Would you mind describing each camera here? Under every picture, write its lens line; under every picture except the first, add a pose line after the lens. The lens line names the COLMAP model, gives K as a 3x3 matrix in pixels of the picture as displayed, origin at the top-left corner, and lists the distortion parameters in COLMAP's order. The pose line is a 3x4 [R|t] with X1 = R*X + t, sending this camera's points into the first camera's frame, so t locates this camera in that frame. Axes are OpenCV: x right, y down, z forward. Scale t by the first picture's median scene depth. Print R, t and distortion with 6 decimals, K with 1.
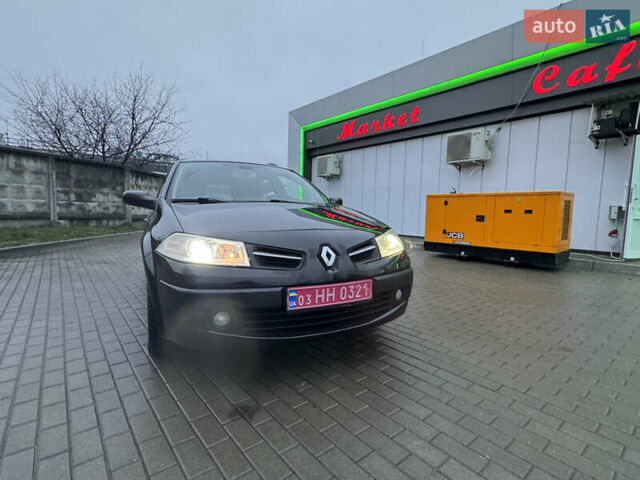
lens RADIAL K [[324.6, 0, 318.1], [0, 324.6, 238.1], [0, 0, 1]] dist [-0.001350, -0.000471]
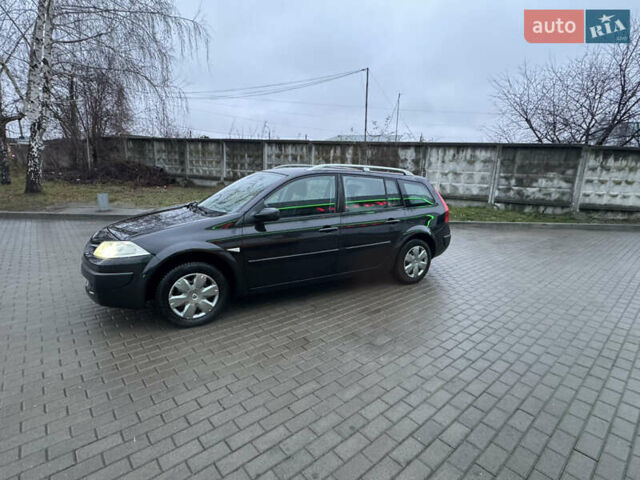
lens RADIAL K [[324.6, 0, 317.9], [0, 324.6, 239.6], [0, 0, 1]] dist [-0.001111, -0.000953]
pose [[0.034985, 0.191129, -0.980941, 0.313693], [-0.115009, 0.975791, 0.186024, -0.074495], [0.992748, 0.106309, 0.056119, 0.366141]]
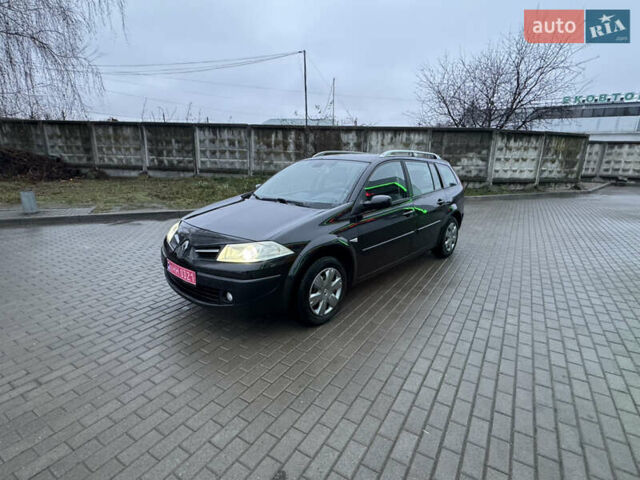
lens RADIAL K [[324.6, 0, 318.1], [0, 324.6, 238.1], [0, 0, 1]] dist [-0.001350, -0.000471]
pose [[0.328683, 0.215405, -0.919548, 0.280924], [-0.081461, 0.976481, 0.199624, -0.059303], [0.940921, 0.009294, 0.338500, 0.182165]]
